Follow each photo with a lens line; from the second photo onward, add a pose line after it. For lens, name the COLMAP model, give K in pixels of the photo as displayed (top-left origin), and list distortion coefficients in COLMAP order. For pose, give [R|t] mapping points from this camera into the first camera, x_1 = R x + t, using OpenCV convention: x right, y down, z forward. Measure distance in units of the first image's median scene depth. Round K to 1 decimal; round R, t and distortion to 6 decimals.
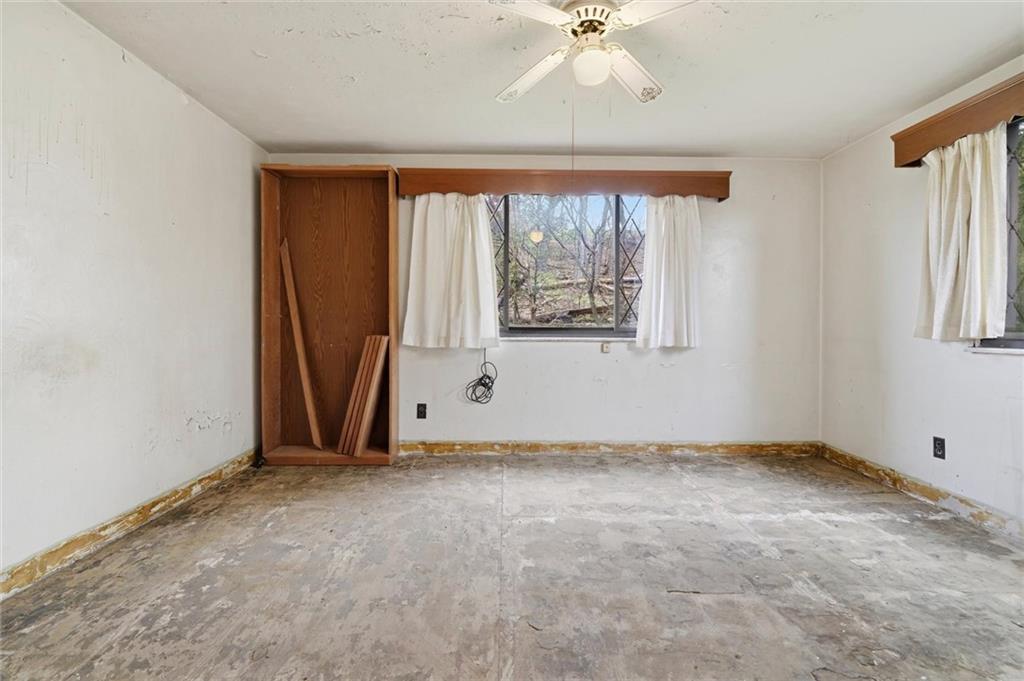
lens RADIAL K [[477.8, 0, 509.9], [0, 477.8, 325.3], [0, 0, 1]] dist [-0.001906, 0.000568]
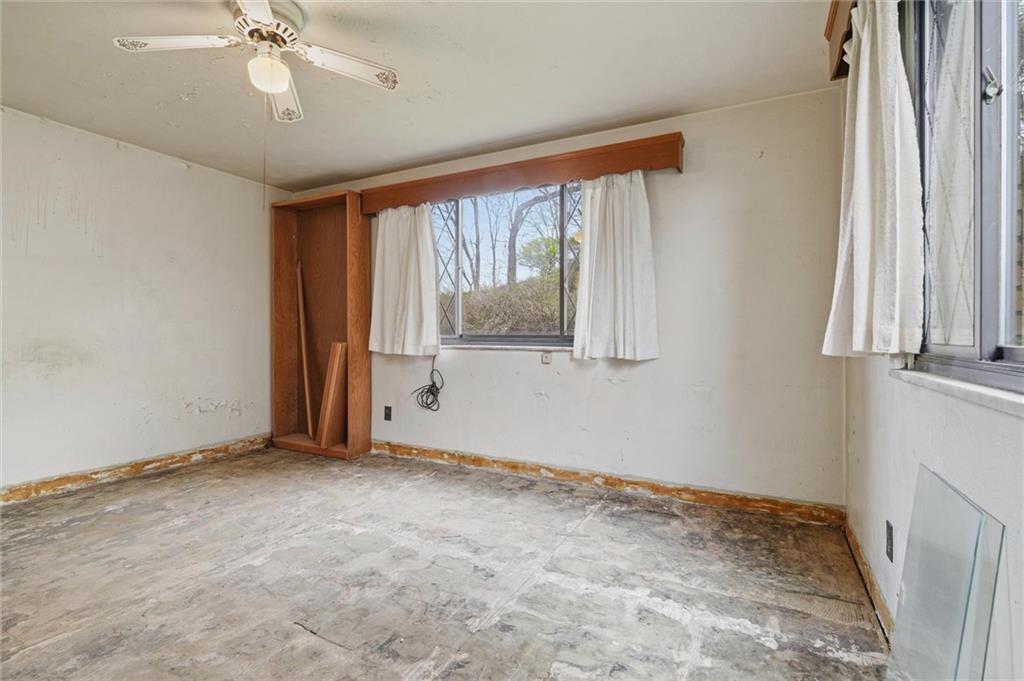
lens RADIAL K [[477.8, 0, 508.3], [0, 477.8, 325.0], [0, 0, 1]] dist [-0.001906, 0.000568]
pose [[0.878808, -0.009609, -0.477078, 0.701104], [0.000608, 0.999819, -0.019018, 0.003612], [0.477174, 0.016423, 0.878655, 0.237588]]
